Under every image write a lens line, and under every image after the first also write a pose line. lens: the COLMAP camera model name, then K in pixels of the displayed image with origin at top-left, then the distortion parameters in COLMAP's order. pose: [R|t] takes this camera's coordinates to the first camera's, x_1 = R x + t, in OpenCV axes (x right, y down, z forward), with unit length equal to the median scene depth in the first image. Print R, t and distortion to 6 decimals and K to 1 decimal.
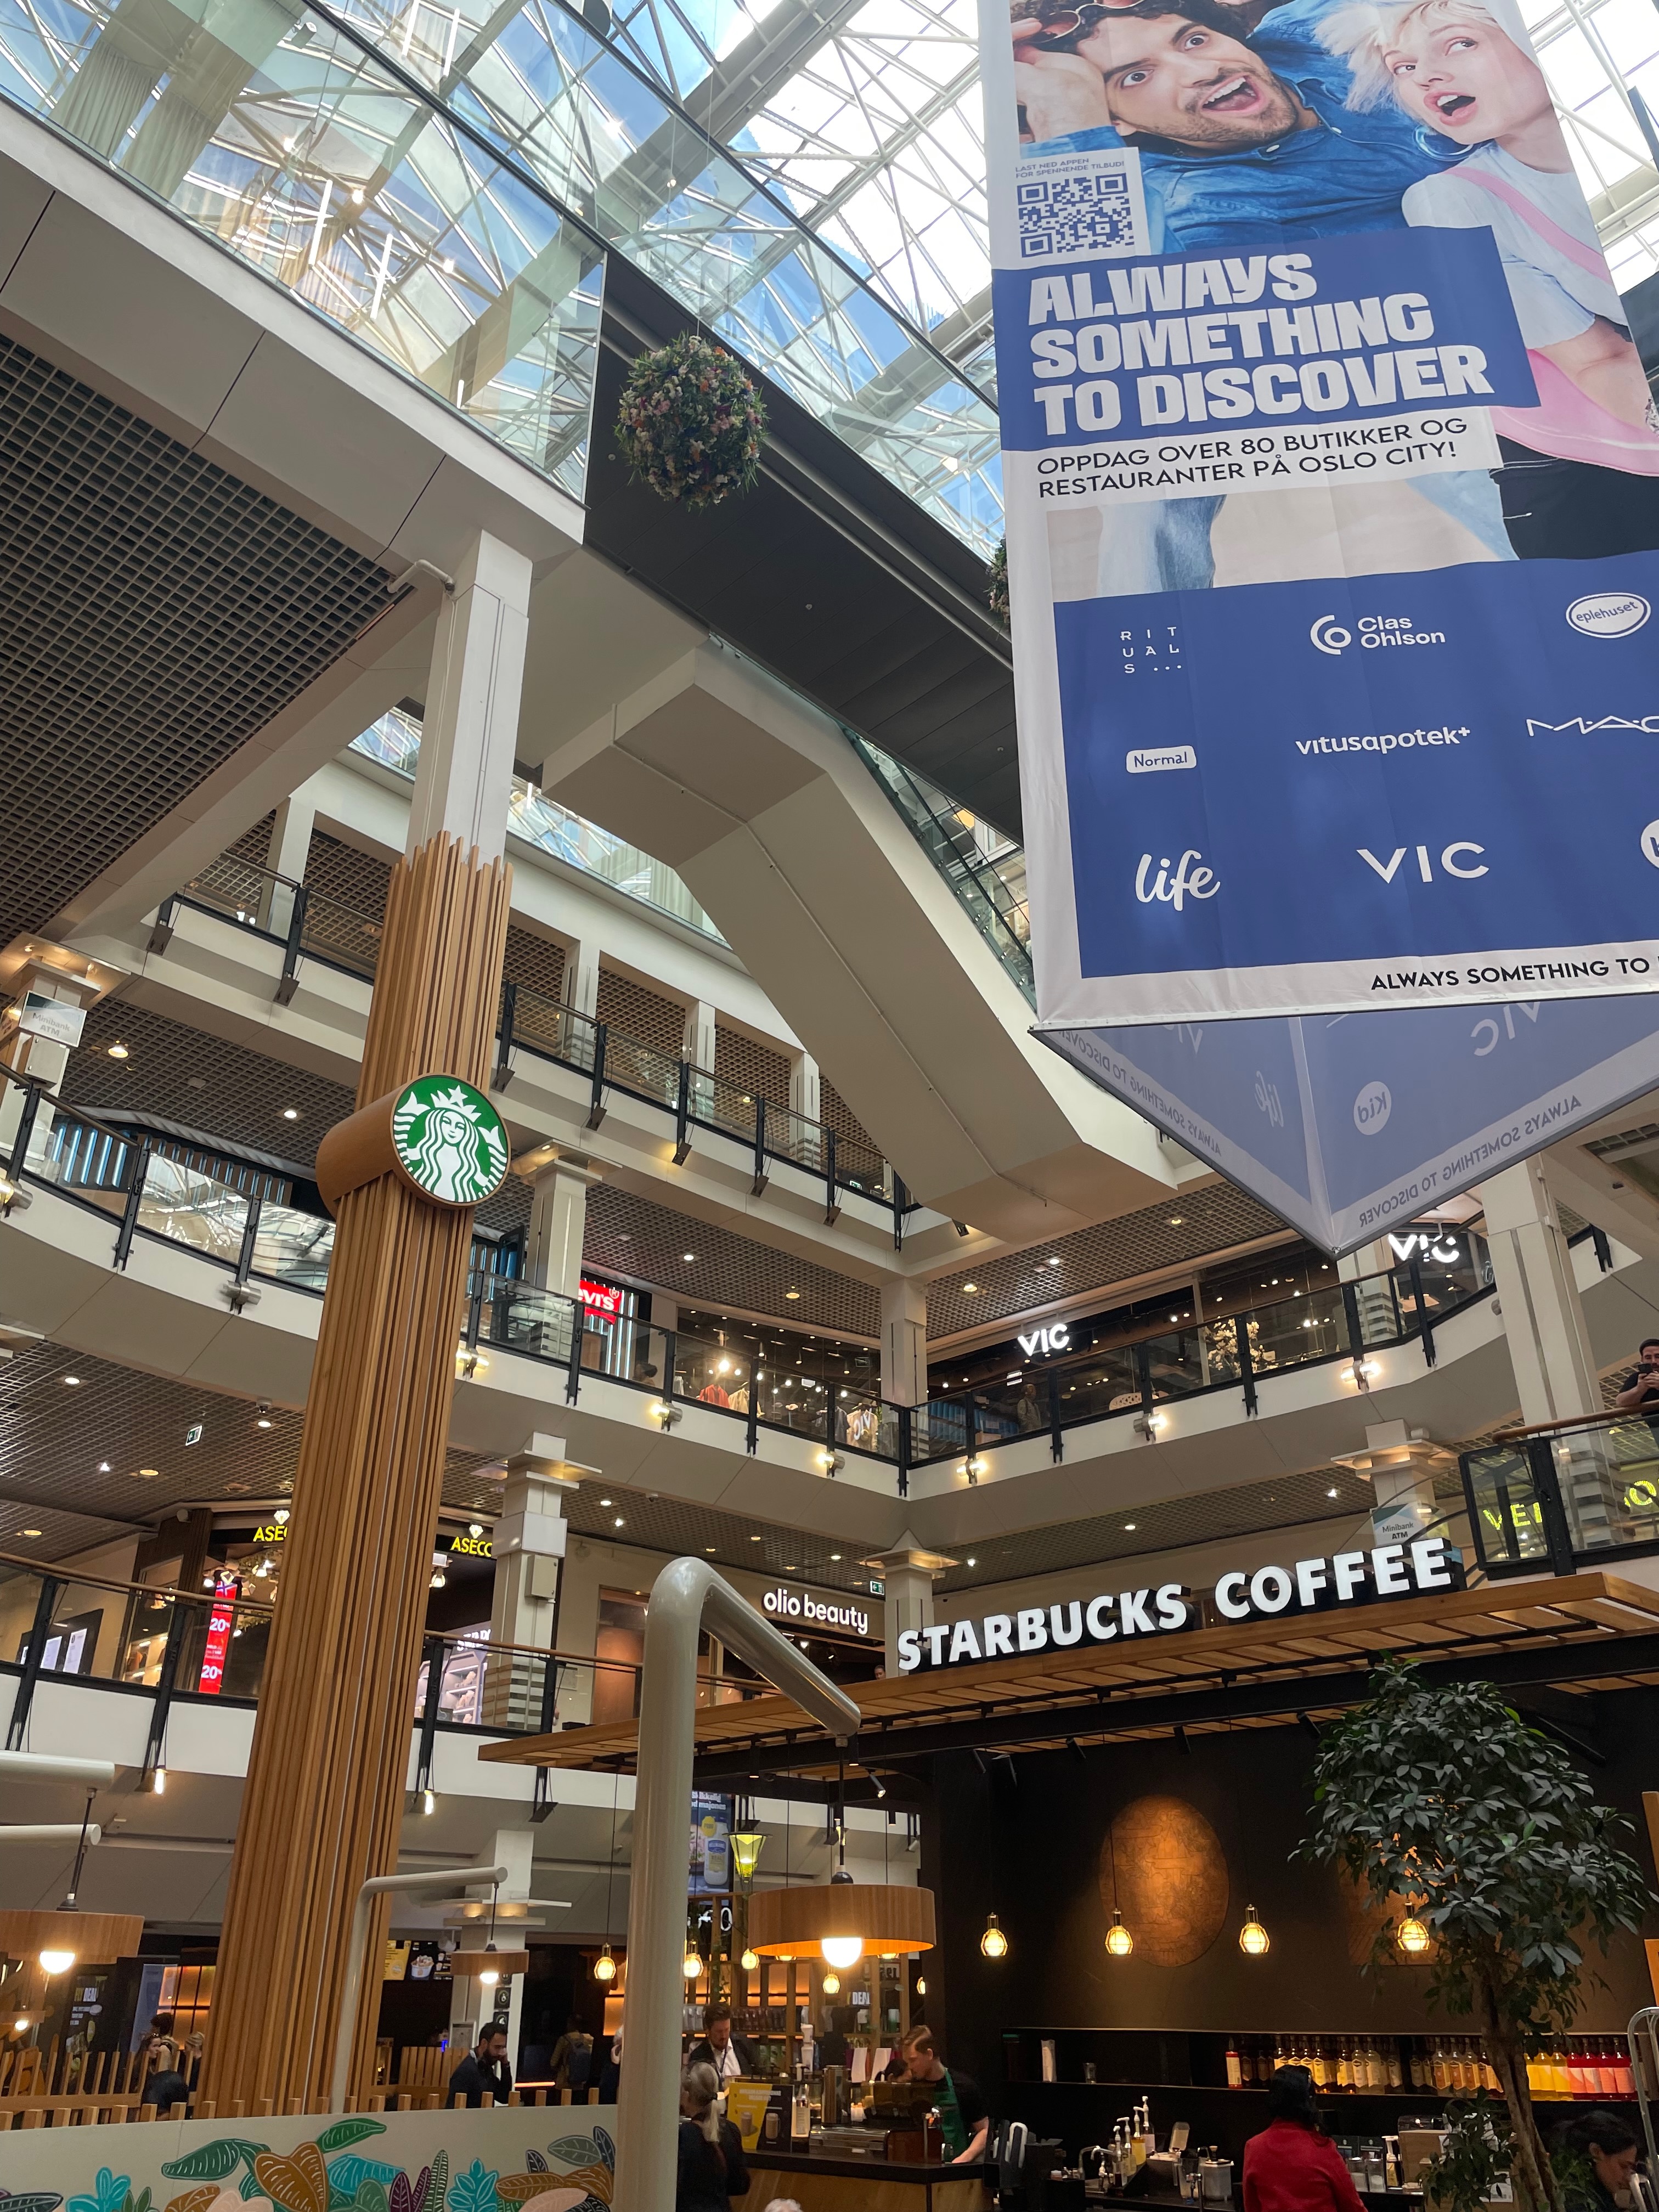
lens RADIAL K [[1652.0, 0, 863.0], [0, 1652.0, 1064.5], [0, 0, 1]] dist [0.109607, -0.045401]
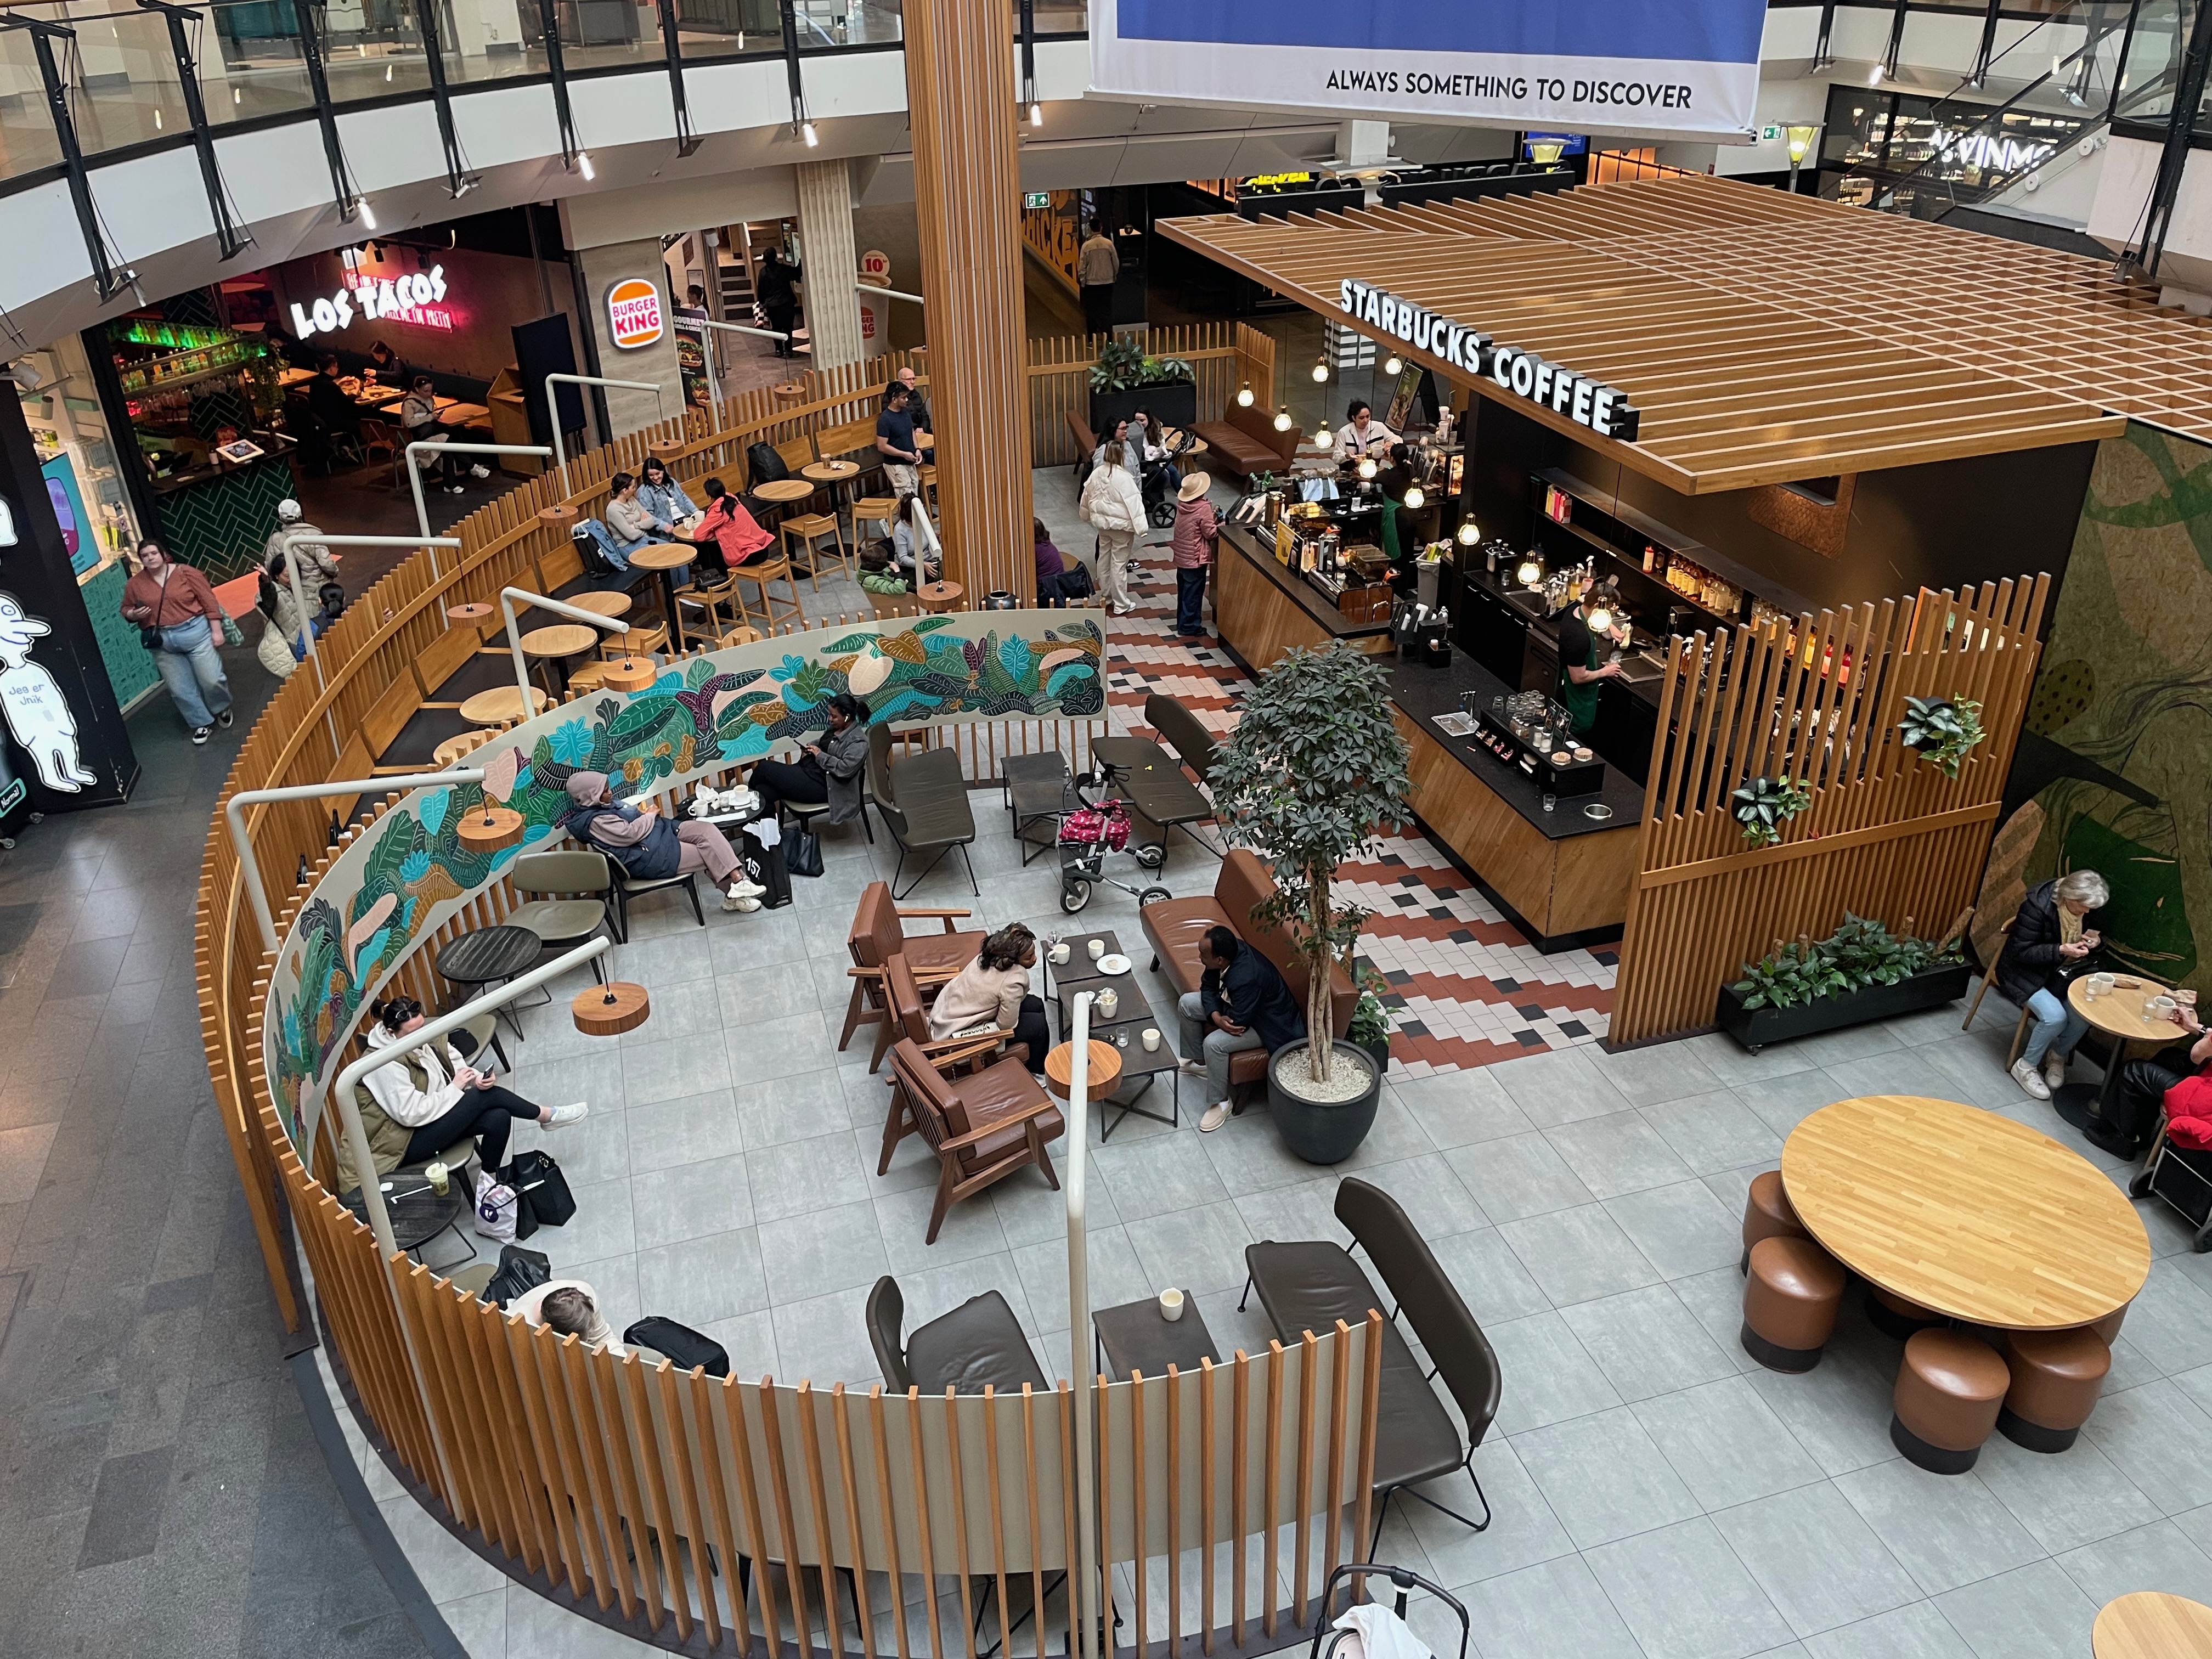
lens RADIAL K [[1652.0, 0, 1099.0], [0, 1652.0, 840.8], [0, 0, 1]] dist [0.109607, -0.045401]
pose [[0.862081, 0.225909, -0.453631, 0.392564], [0.270201, 0.552387, 0.788581, -0.320486], [0.428728, -0.802392, 0.415162, 0.116549]]
